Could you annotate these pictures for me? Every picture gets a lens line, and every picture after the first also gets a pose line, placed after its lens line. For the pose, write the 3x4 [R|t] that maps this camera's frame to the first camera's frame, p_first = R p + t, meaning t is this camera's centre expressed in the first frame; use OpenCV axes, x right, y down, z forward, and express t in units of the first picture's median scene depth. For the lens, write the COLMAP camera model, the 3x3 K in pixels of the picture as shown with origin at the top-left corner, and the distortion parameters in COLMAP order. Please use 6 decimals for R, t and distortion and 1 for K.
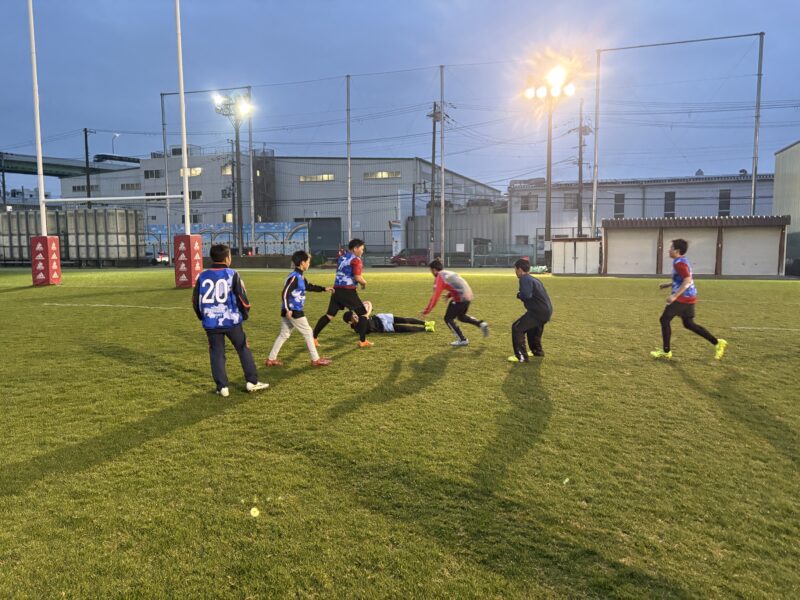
lens RADIAL K [[602.5, 0, 400.9], [0, 602.5, 296.6], [0, 0, 1]] dist [0.066164, -0.068373]
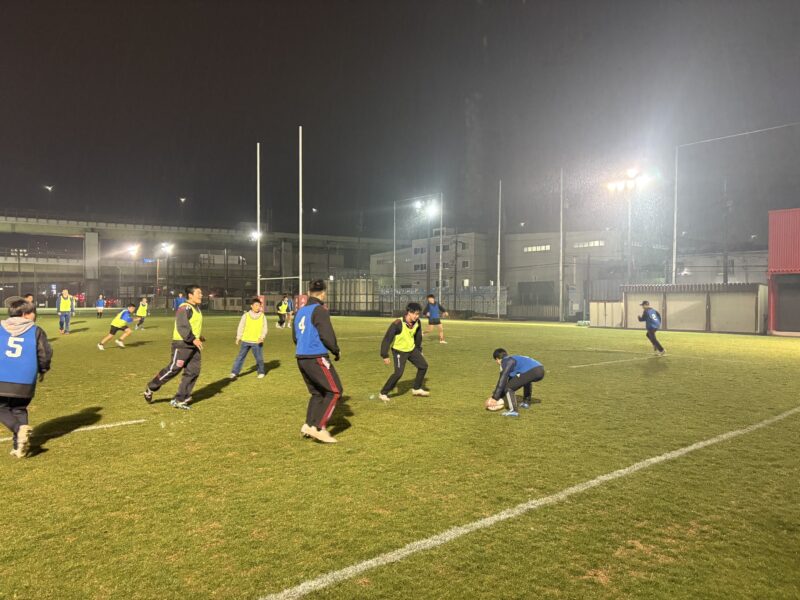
lens RADIAL K [[602.5, 0, 414.7], [0, 602.5, 293.2], [0, 0, 1]] dist [0.066164, -0.068373]
pose [[0.864297, 0.004263, -0.502963, 0.432778], [-0.057277, 0.994294, -0.089997, 0.023284], [0.499709, 0.106592, 0.859610, -0.245985]]
